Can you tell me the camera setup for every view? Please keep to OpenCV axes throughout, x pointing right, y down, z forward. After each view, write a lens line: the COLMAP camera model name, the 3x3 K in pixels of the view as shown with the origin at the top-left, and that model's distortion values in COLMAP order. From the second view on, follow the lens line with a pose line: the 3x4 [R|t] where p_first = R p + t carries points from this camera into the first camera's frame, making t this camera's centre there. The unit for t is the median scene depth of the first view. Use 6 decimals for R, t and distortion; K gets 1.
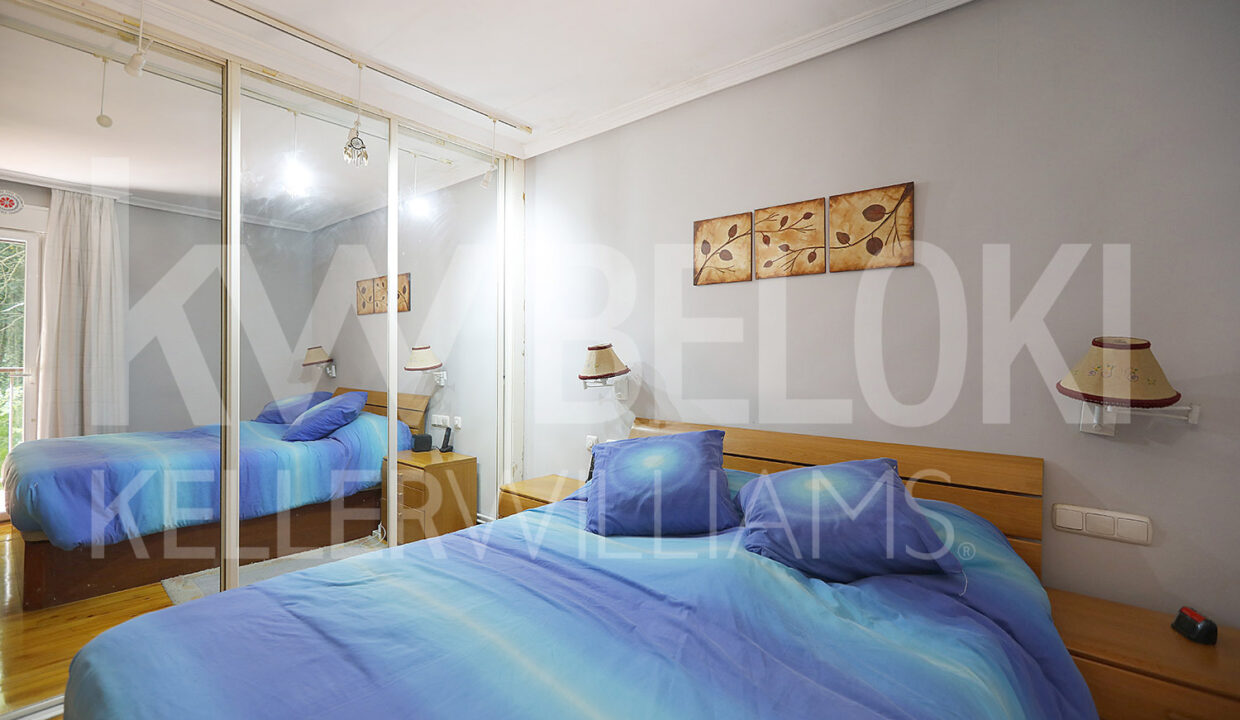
lens RADIAL K [[544.6, 0, 616.1], [0, 544.6, 360.4], [0, 0, 1]] dist [0.002253, 0.000296]
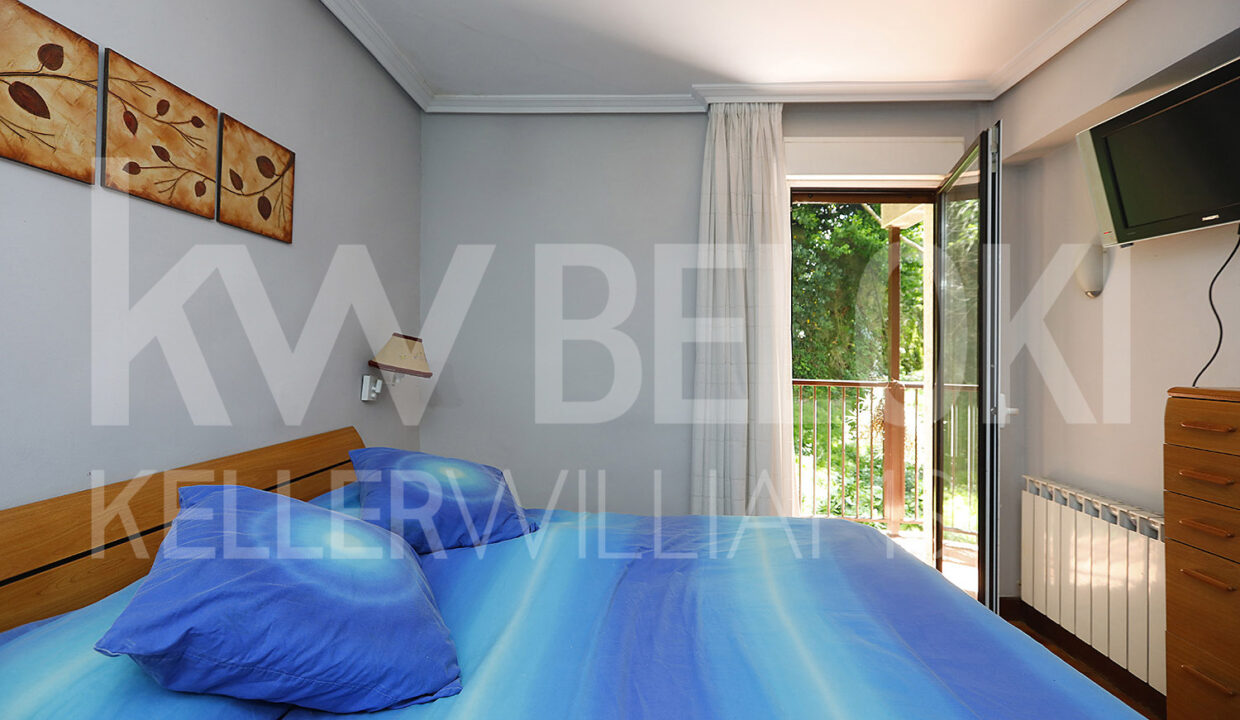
lens RADIAL K [[544.6, 0, 616.1], [0, 544.6, 360.4], [0, 0, 1]] dist [0.002253, 0.000296]
pose [[-0.584070, -0.021740, 0.811412, -0.456804], [-0.008606, 0.999751, 0.020591, -0.002263], [-0.811658, 0.005044, -0.584112, 0.960216]]
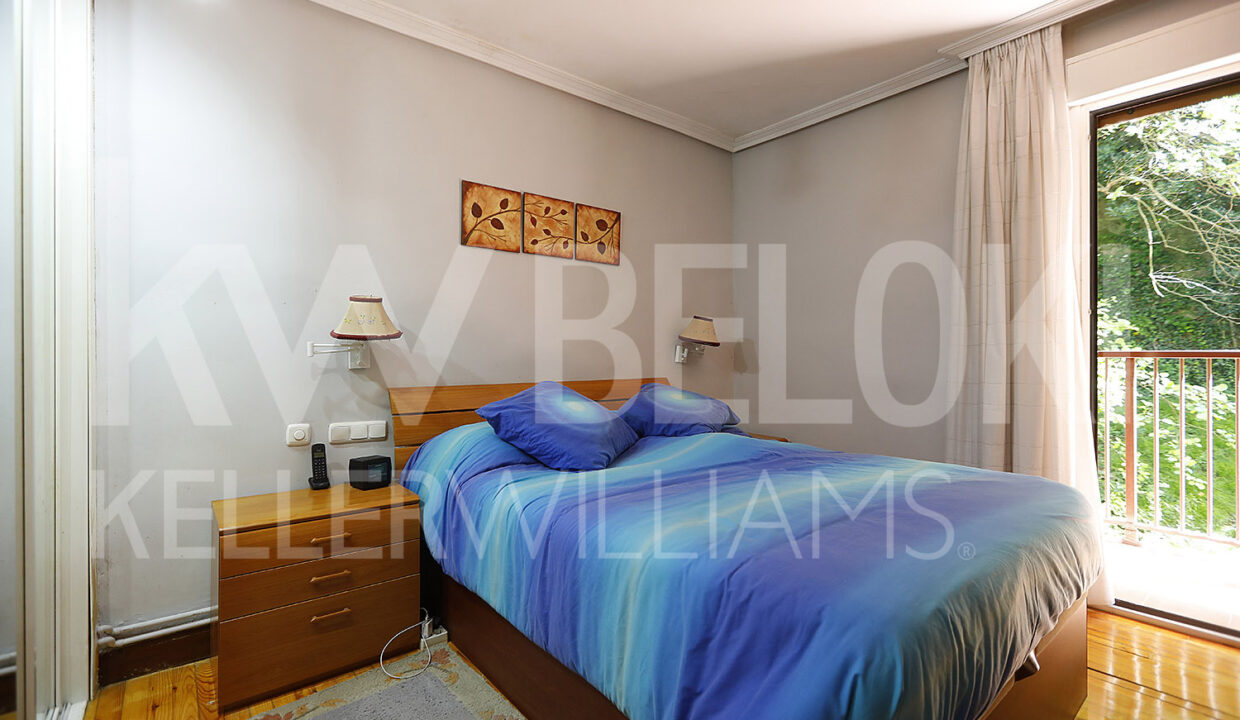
lens RADIAL K [[544.6, 0, 616.1], [0, 544.6, 360.4], [0, 0, 1]] dist [0.002253, 0.000296]
pose [[0.204623, -0.007033, 0.978816, -0.874993], [0.016258, 0.999861, 0.003786, 0.081588], [-0.978706, 0.015139, 0.204709, 0.608543]]
